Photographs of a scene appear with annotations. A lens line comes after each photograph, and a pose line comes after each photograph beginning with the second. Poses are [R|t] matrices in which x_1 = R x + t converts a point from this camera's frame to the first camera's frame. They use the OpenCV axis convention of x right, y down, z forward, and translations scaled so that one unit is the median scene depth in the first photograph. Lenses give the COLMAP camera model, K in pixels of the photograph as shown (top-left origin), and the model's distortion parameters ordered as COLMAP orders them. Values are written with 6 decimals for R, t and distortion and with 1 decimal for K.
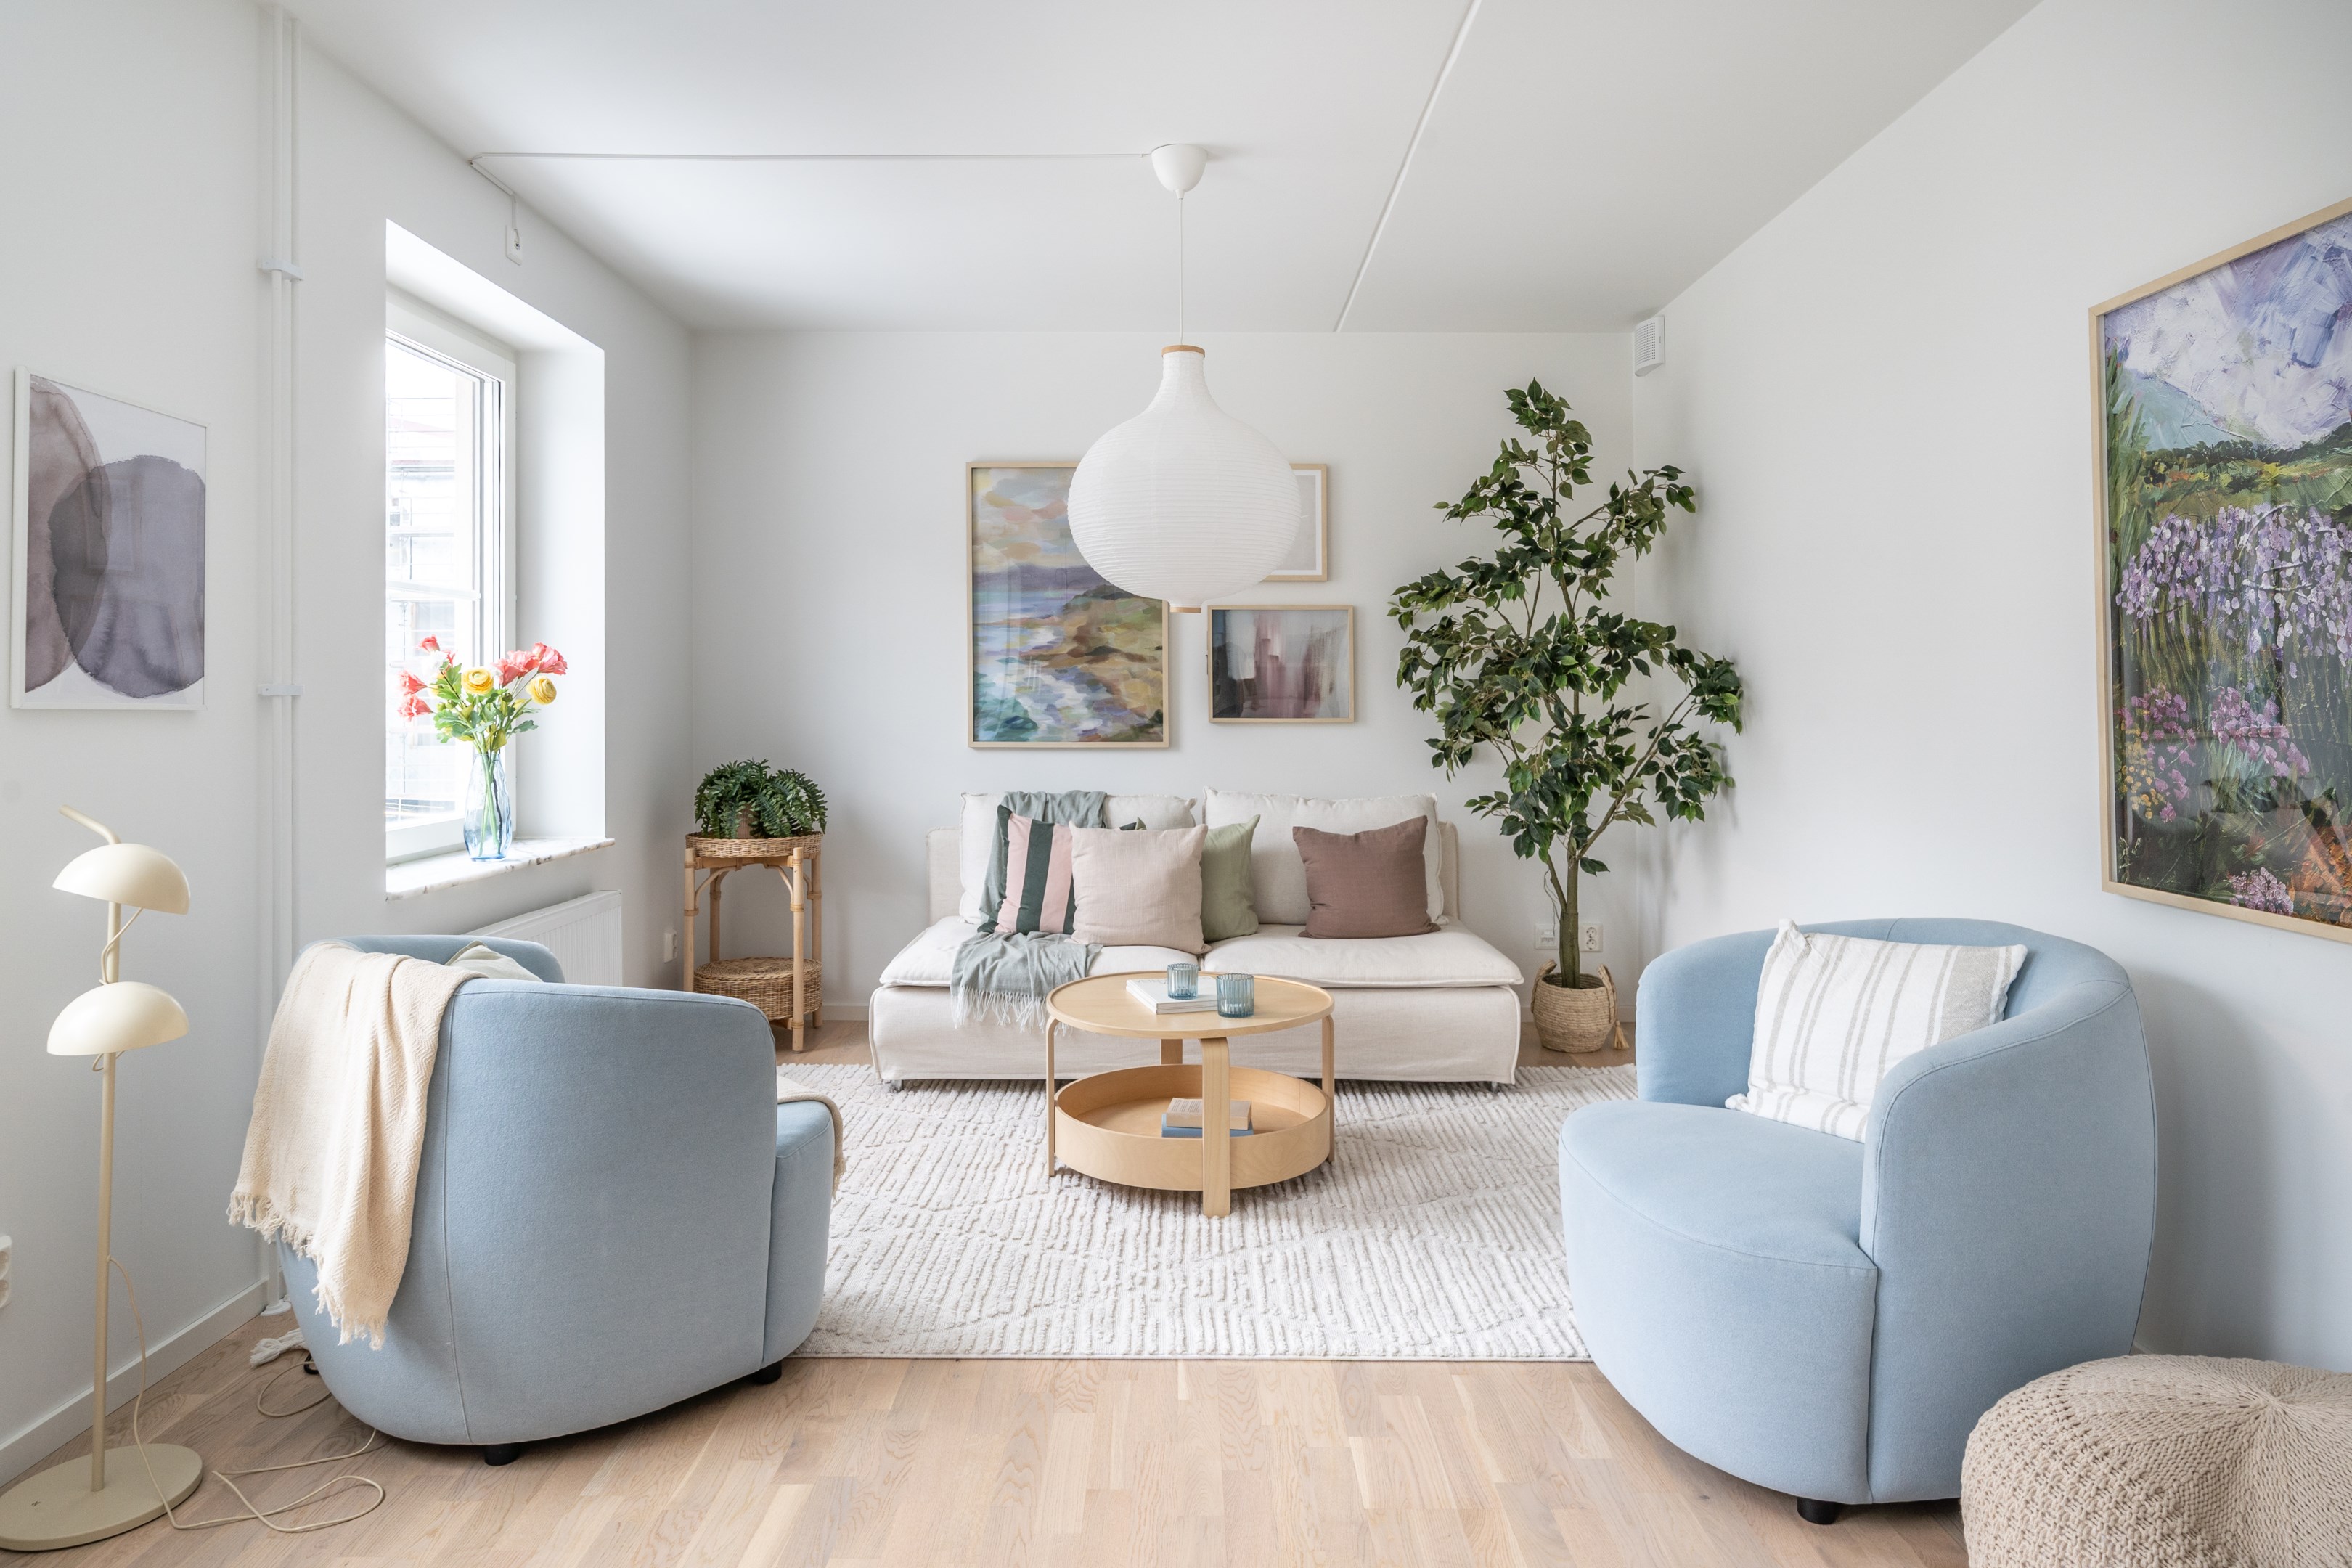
lens RADIAL K [[1414.9, 0, 1183.7], [0, 1414.9, 697.7], [0, 0, 1]] dist [-0.000631, 0.000022]
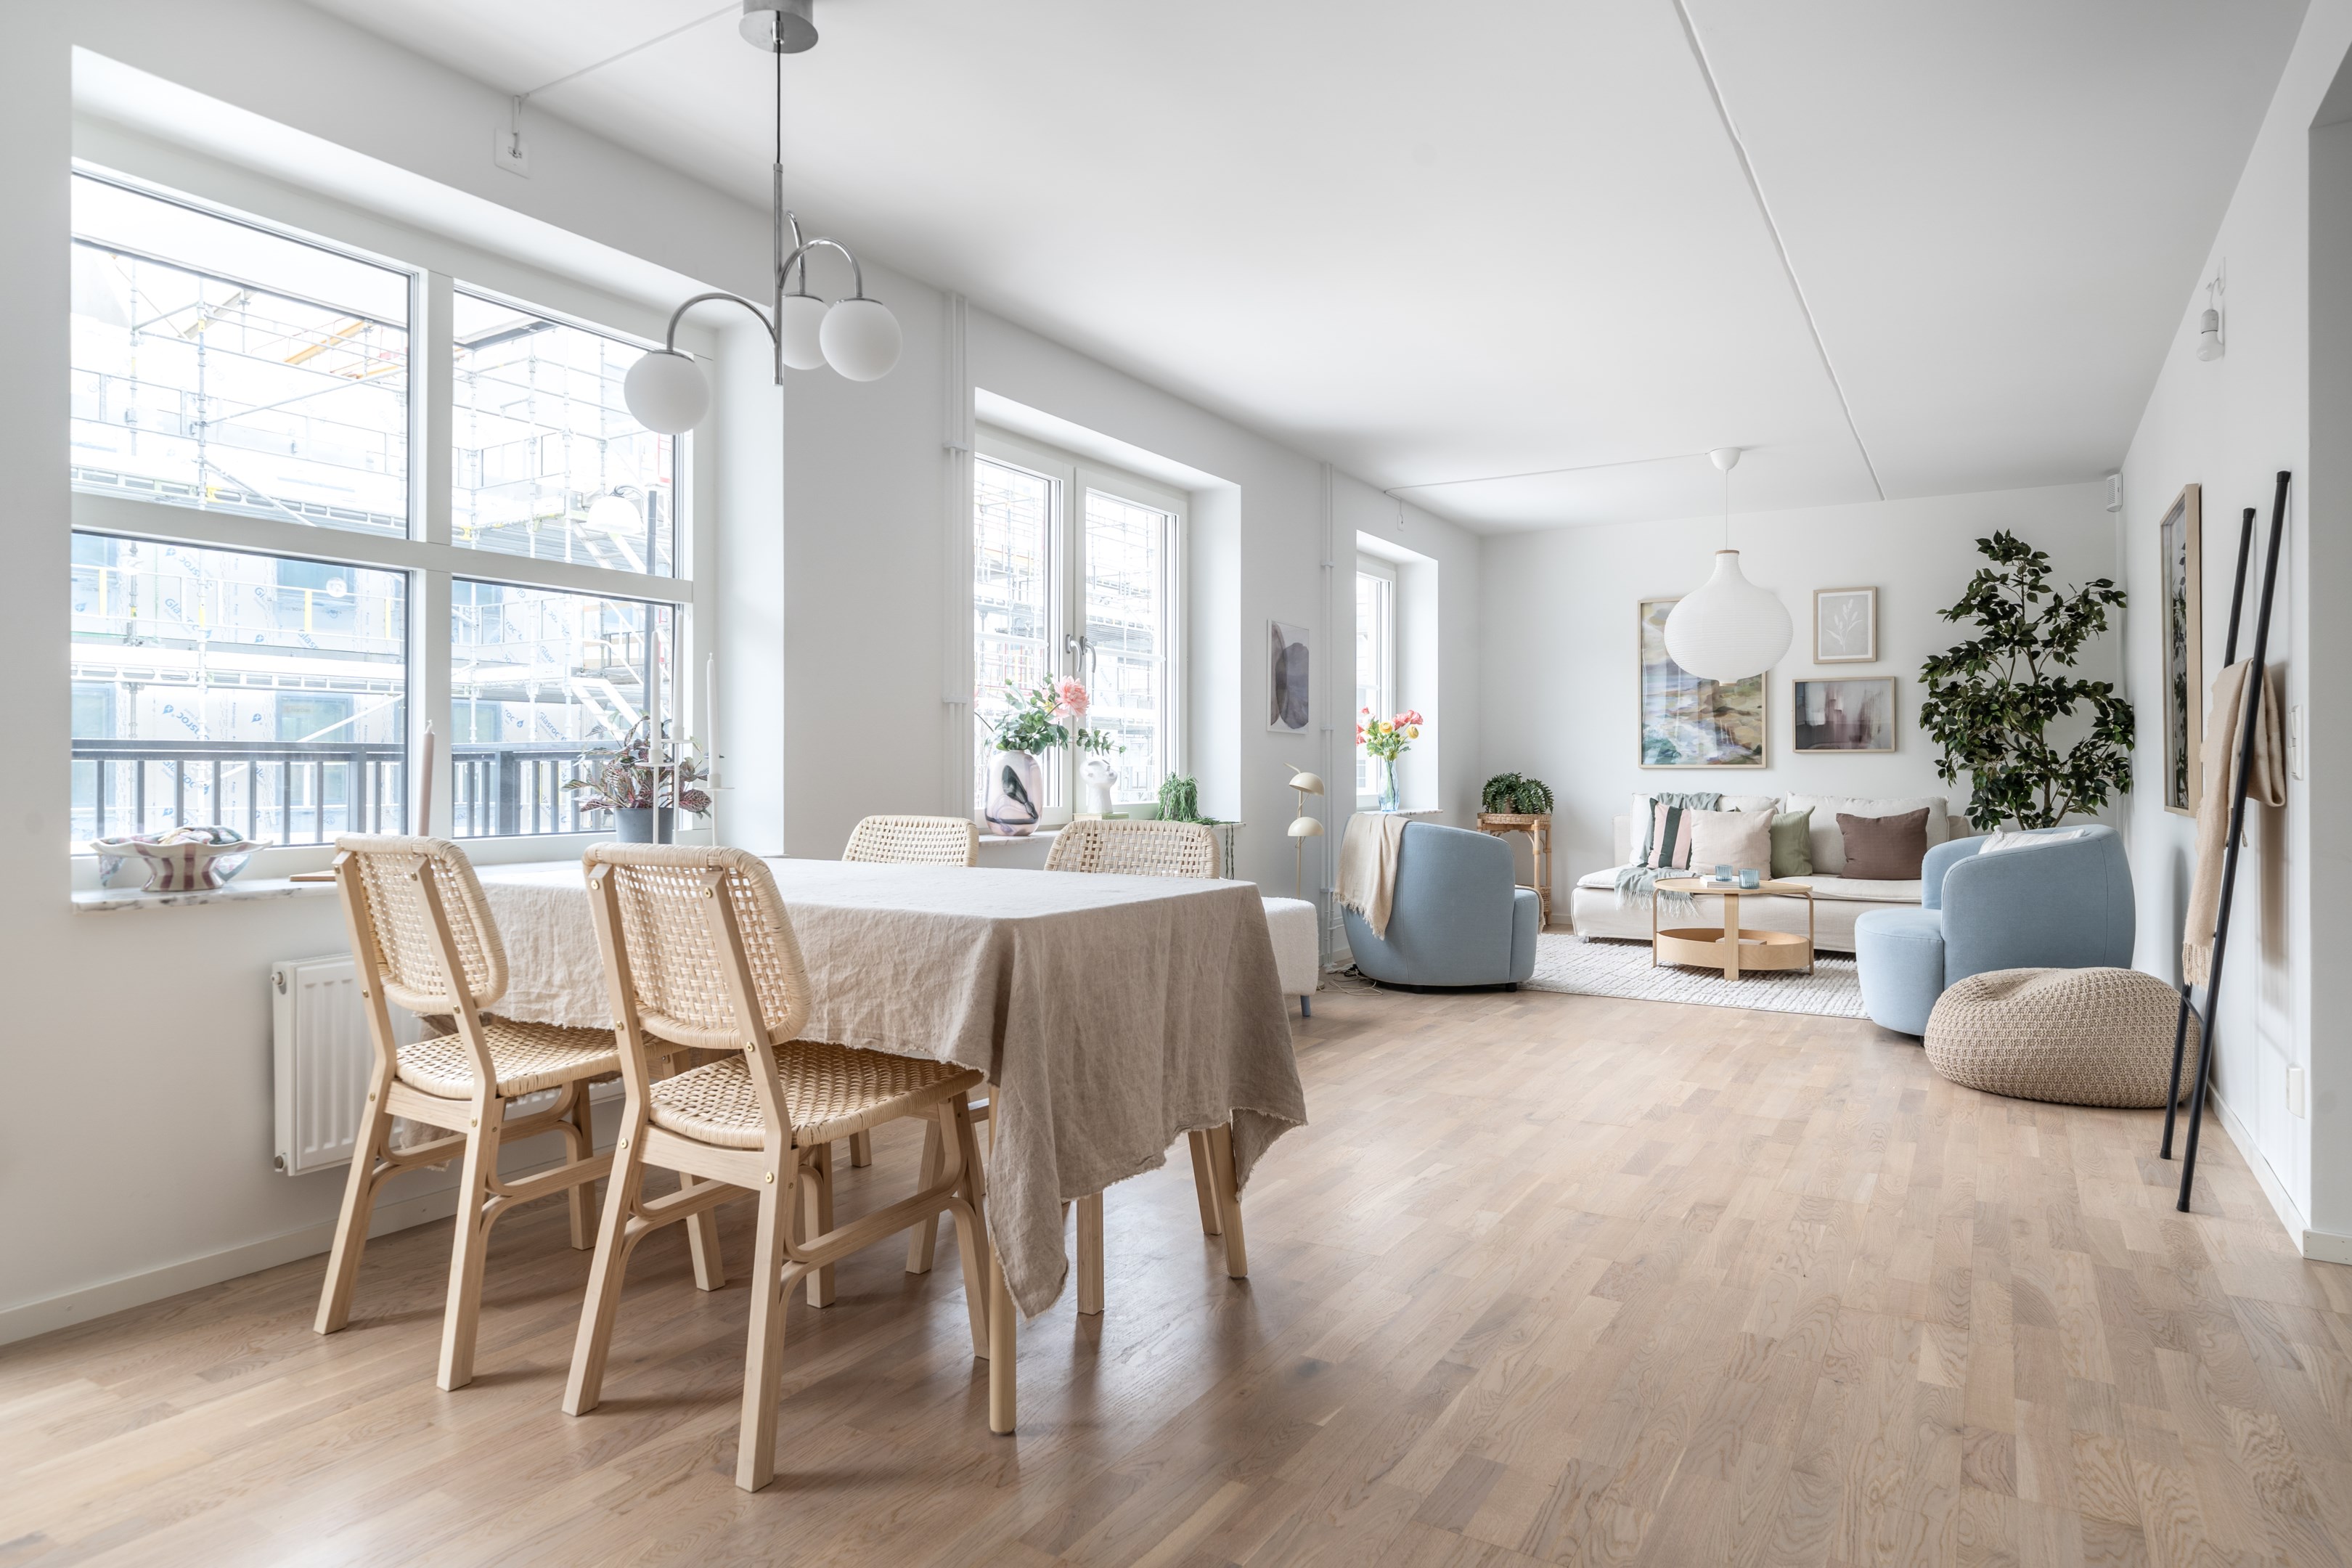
lens RADIAL K [[1342.4, 0, 1172.2], [0, 1342.4, 771.1], [0, 0, 1]] dist [0.002249, 0.000091]
pose [[0.849644, 0.001842, -0.527354, 0.250289], [-0.002330, 0.999997, -0.000262, 0.045823], [0.527352, 0.001452, 0.849646, -0.748358]]
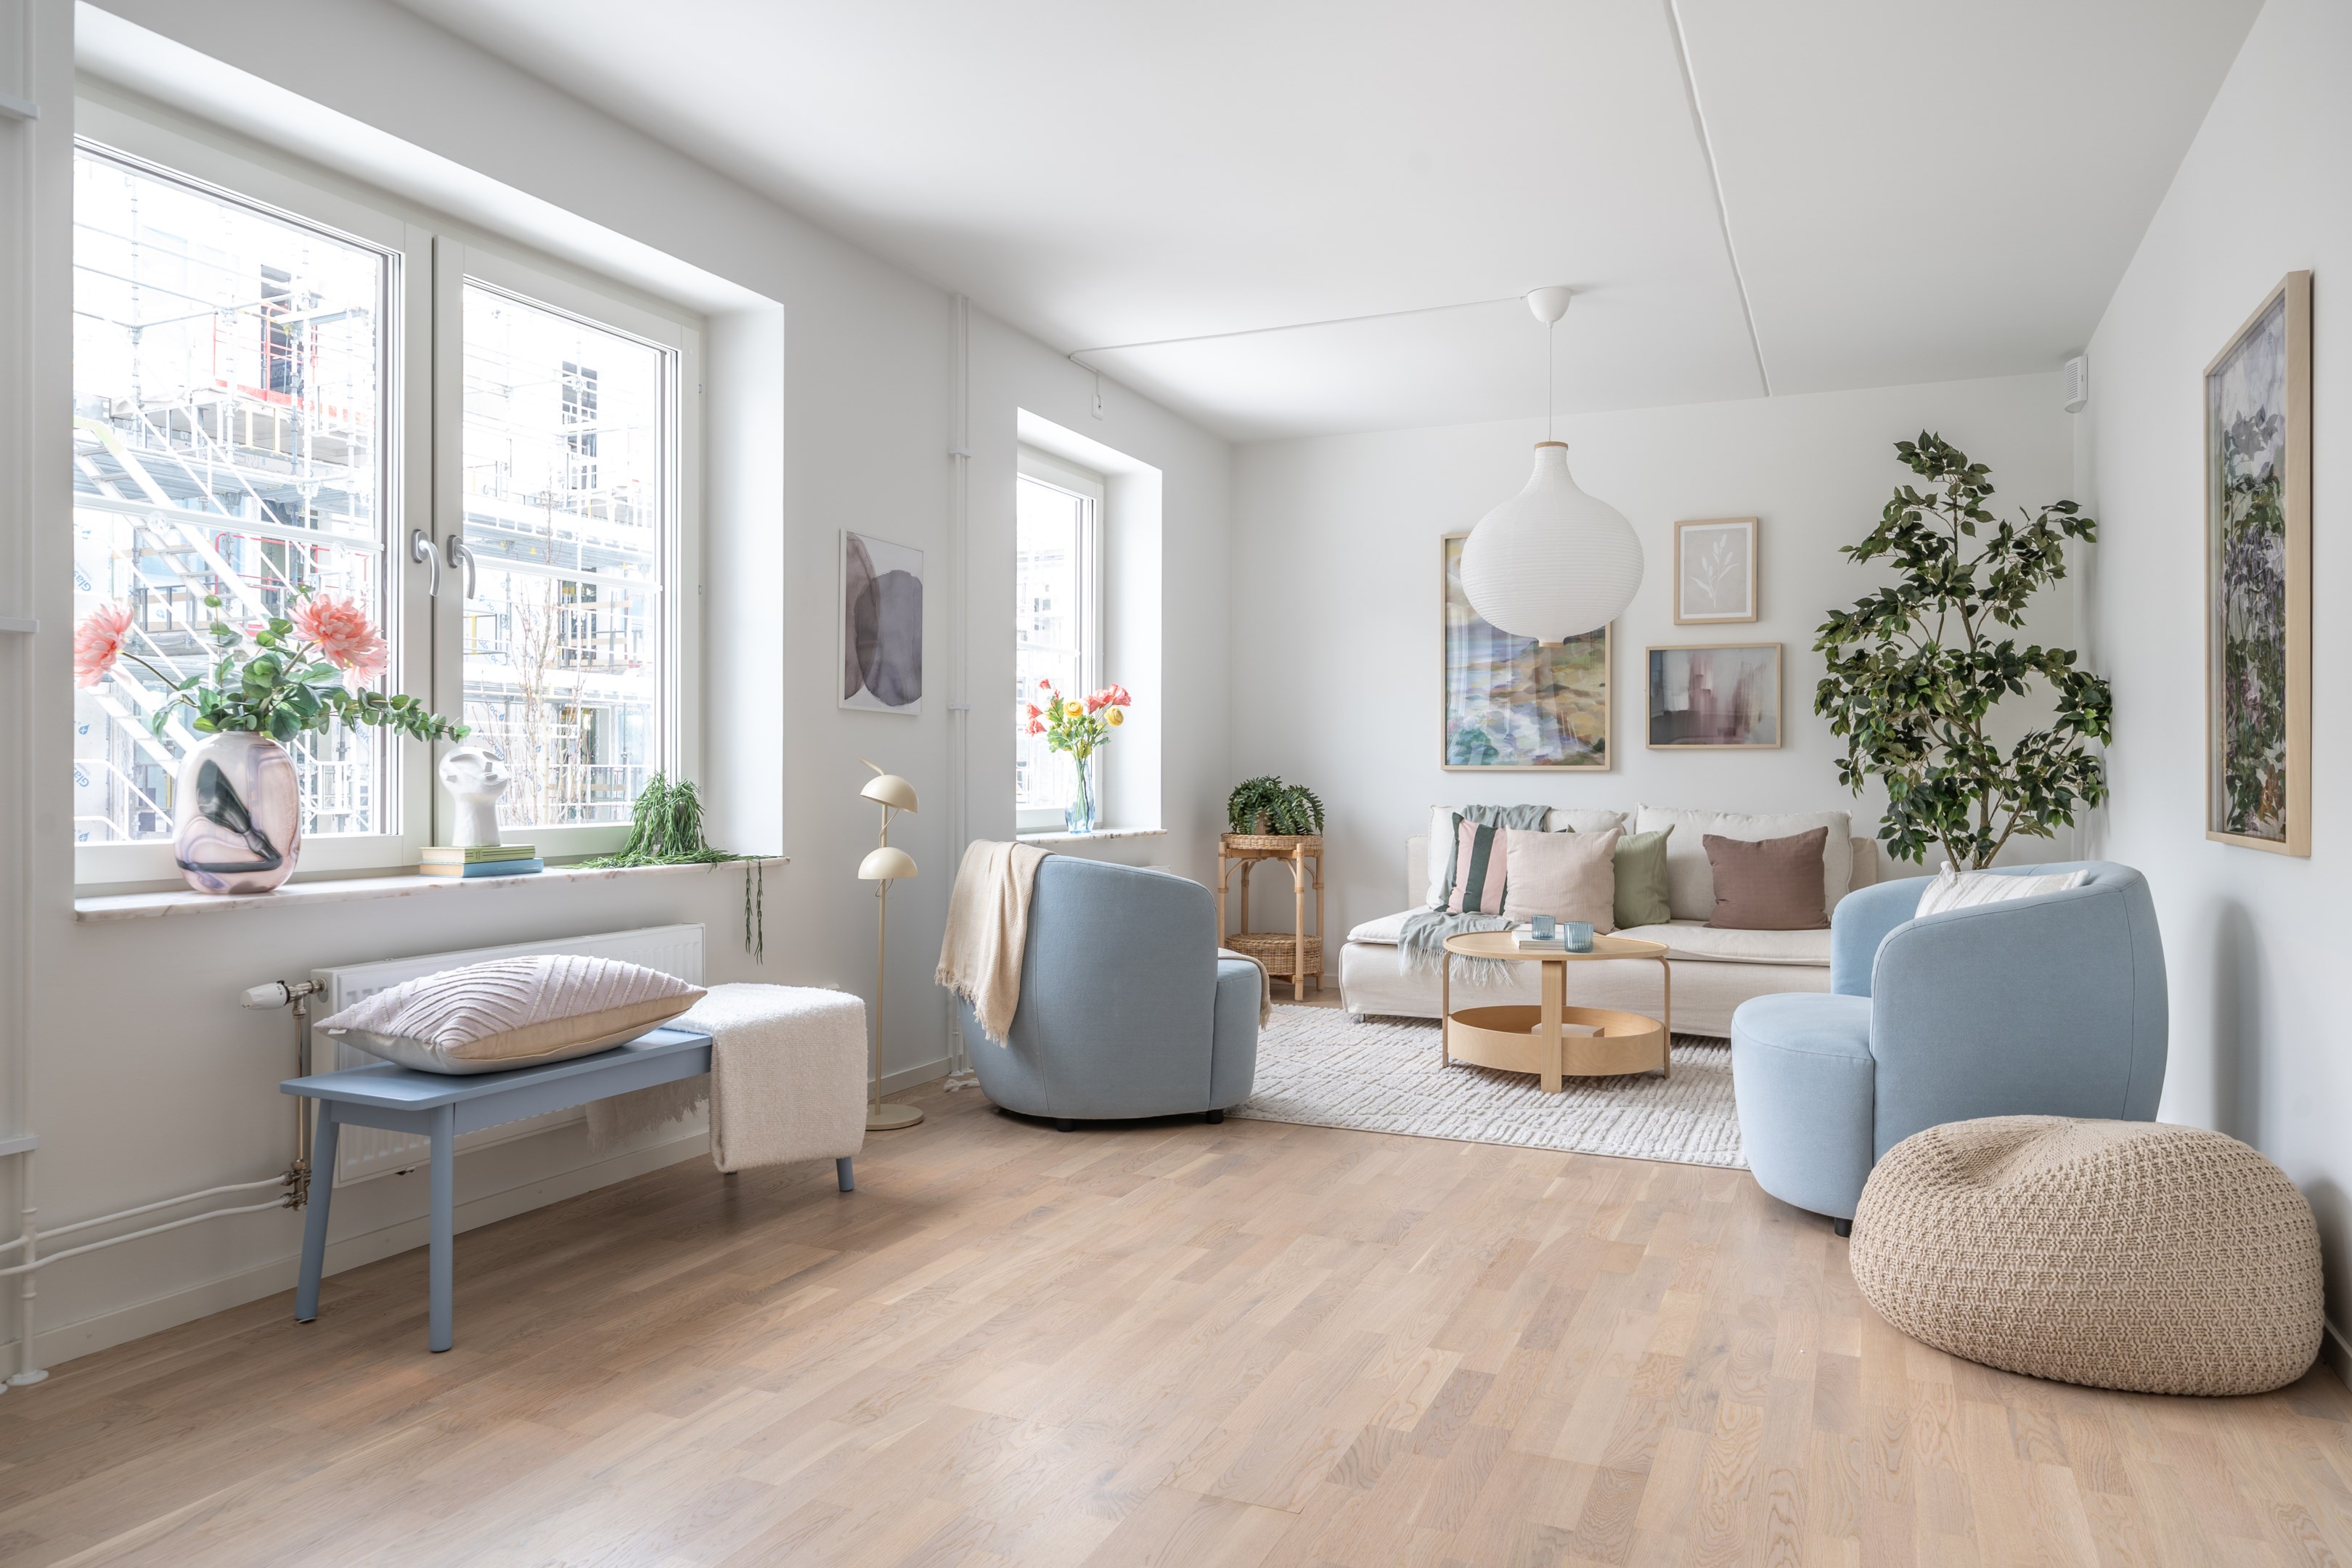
lens RADIAL K [[1537.0, 0, 1180.6], [0, 1537.0, 794.7], [0, 0, 1]] dist [0.001189, 0.001827]
pose [[0.911915, 0.008977, -0.410280, 0.208326], [-0.004152, 0.999911, 0.012650, 0.045764], [0.410357, -0.009832, 0.911872, -0.330624]]
